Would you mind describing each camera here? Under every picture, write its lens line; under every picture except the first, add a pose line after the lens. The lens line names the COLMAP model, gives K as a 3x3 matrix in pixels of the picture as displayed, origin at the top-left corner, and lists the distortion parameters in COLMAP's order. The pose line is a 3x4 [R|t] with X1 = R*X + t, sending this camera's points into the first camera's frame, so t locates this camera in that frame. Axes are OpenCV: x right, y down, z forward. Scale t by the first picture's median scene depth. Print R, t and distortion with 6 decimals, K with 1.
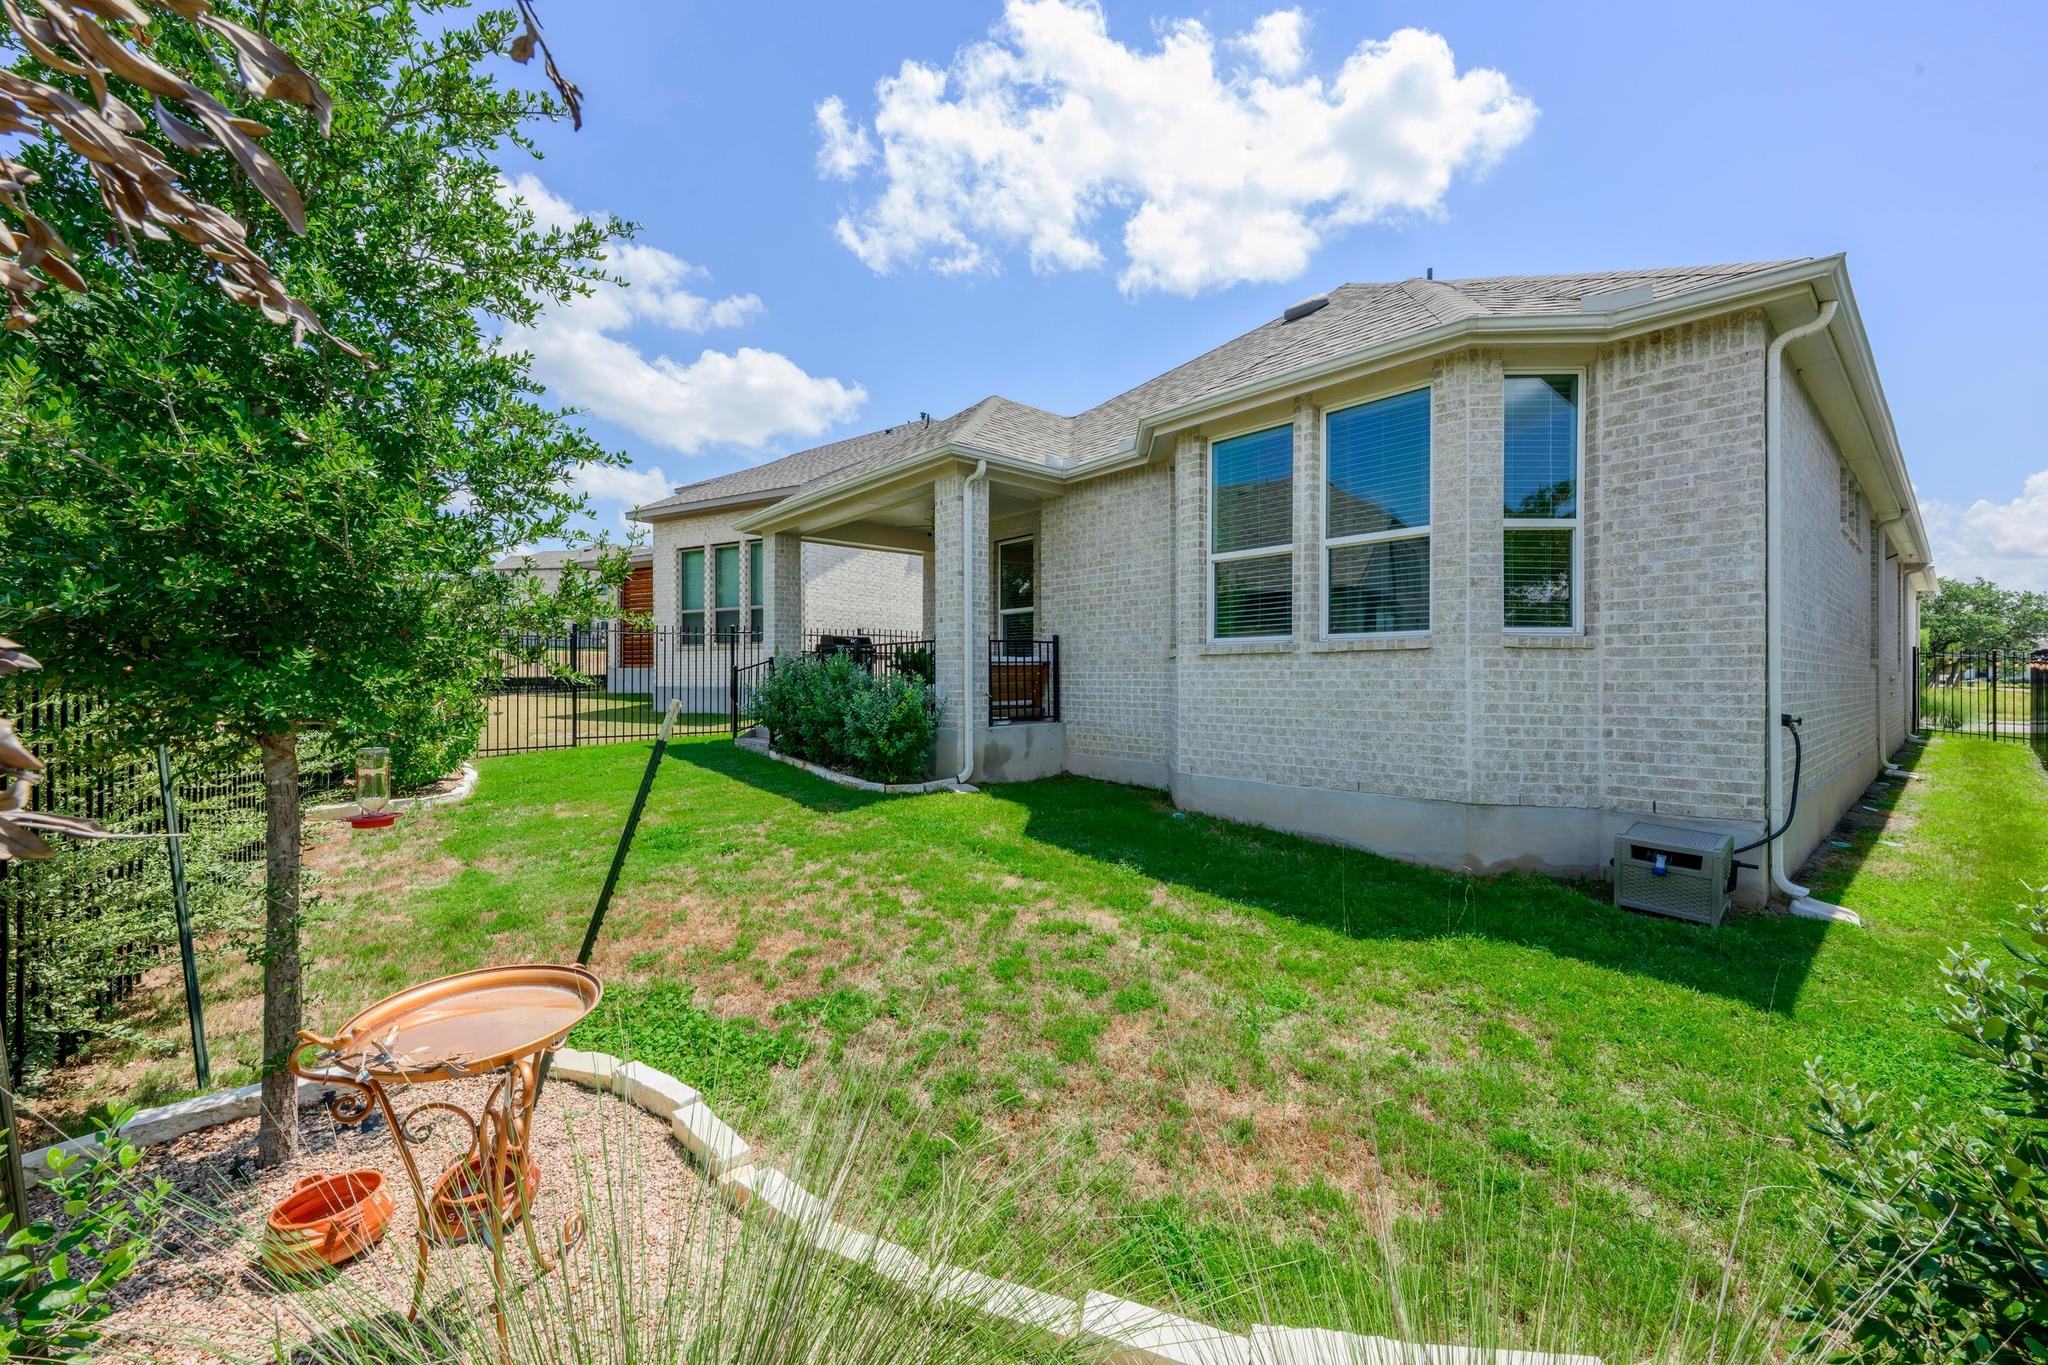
lens RADIAL K [[817.5, 0, 1015.4], [0, 817.5, 681.5], [0, 0, 1]] dist [-0.000357, -0.000295]
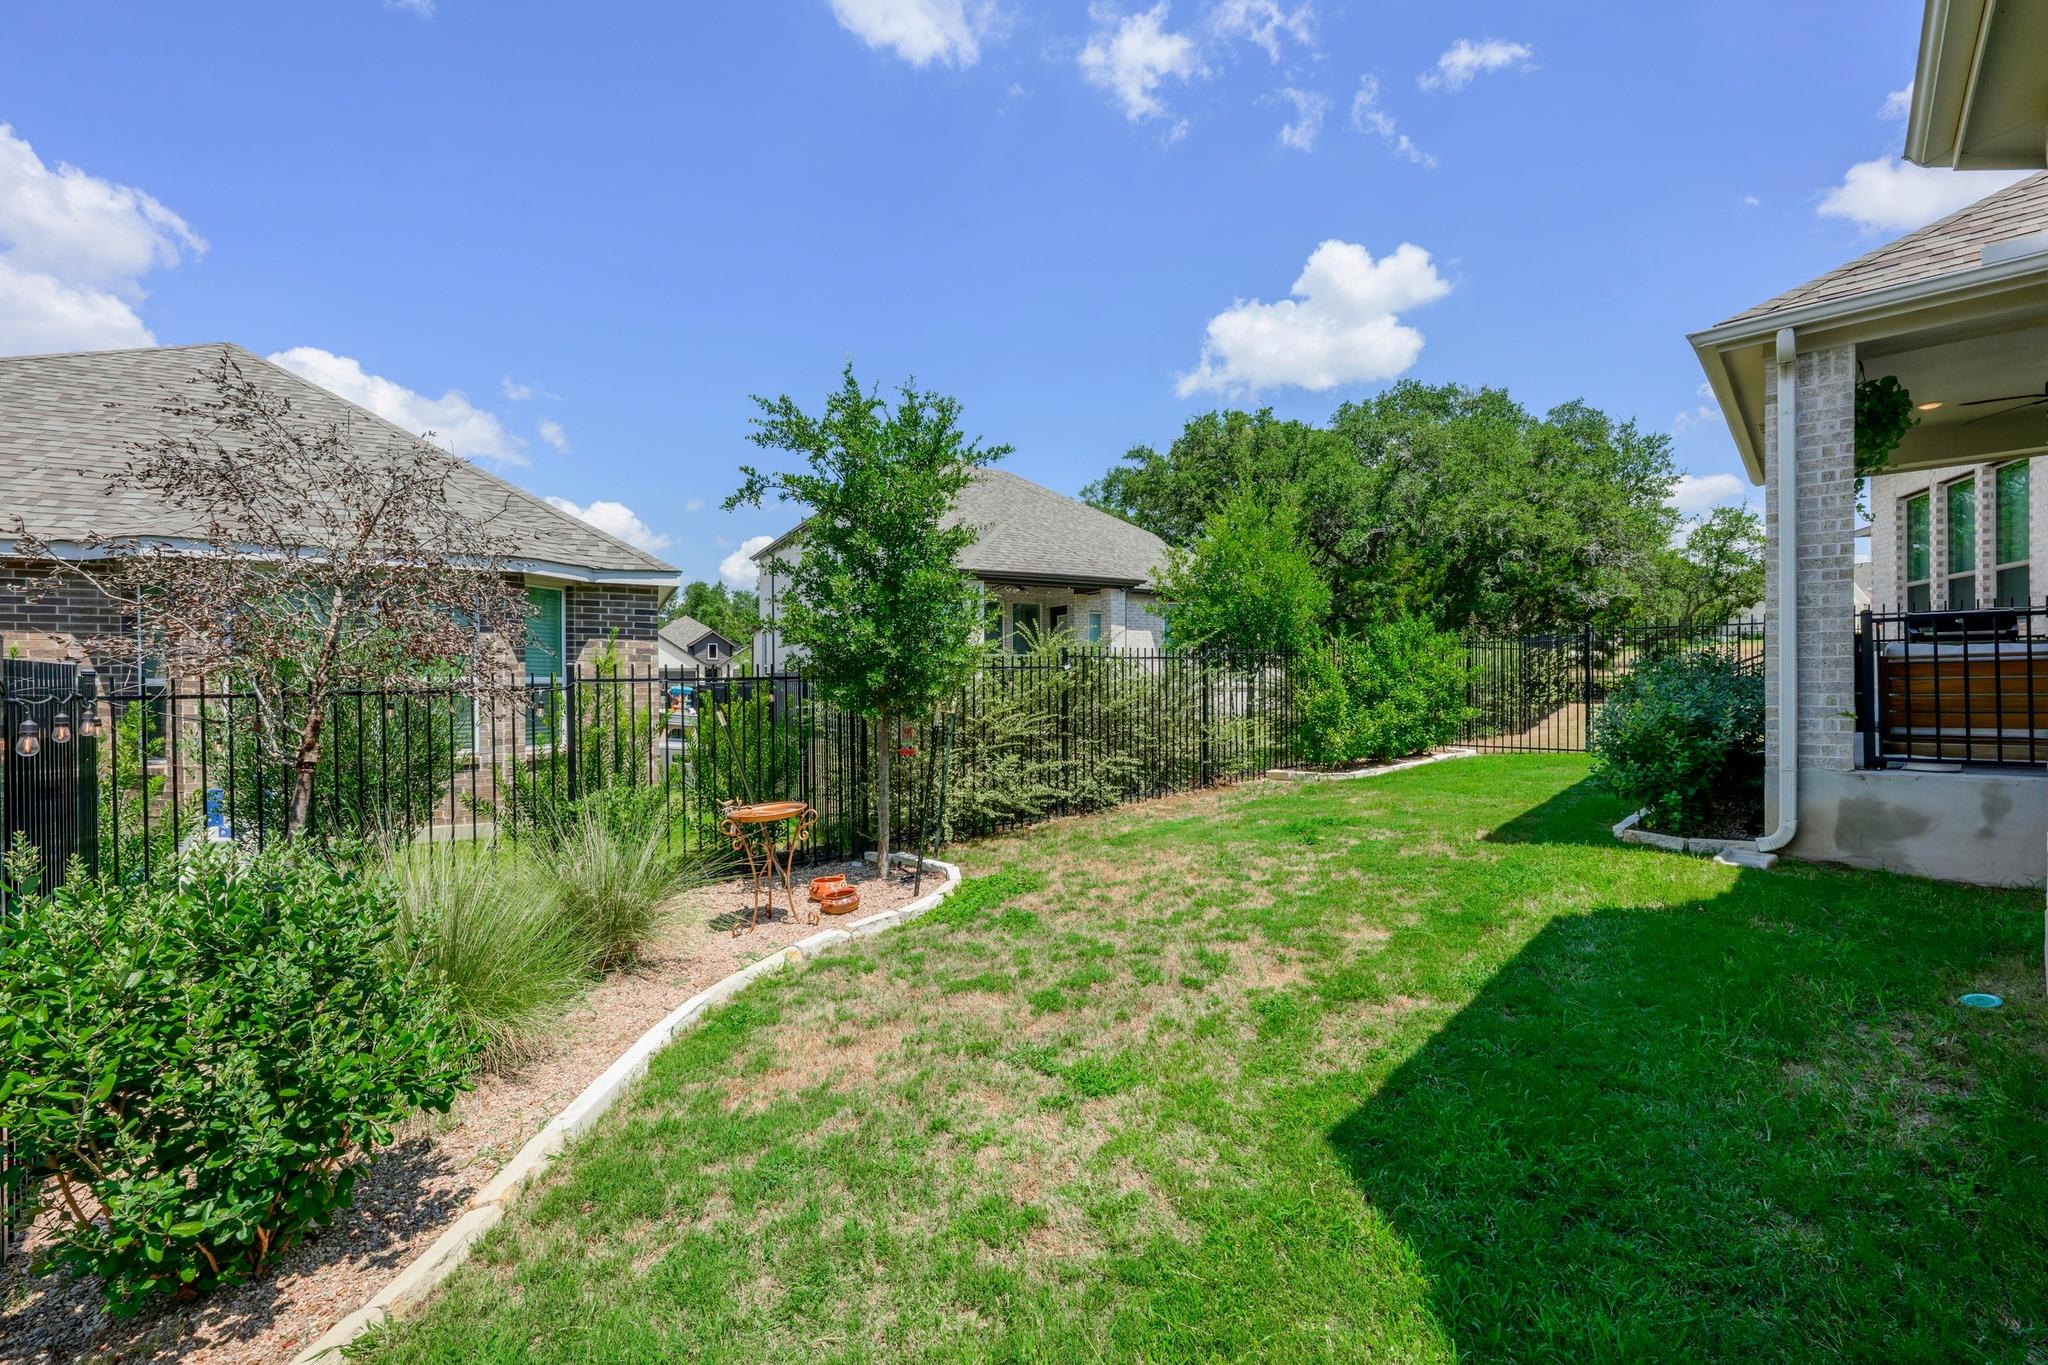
lens RADIAL K [[817.5, 0, 1029.0], [0, 817.5, 679.2], [0, 0, 1]] dist [-0.000357, -0.000295]
pose [[0.075163, -0.000911, -0.997171, 0.928036], [0.003742, 0.999993, -0.000631, -0.019354], [0.997164, -0.003684, 0.075166, 0.688774]]
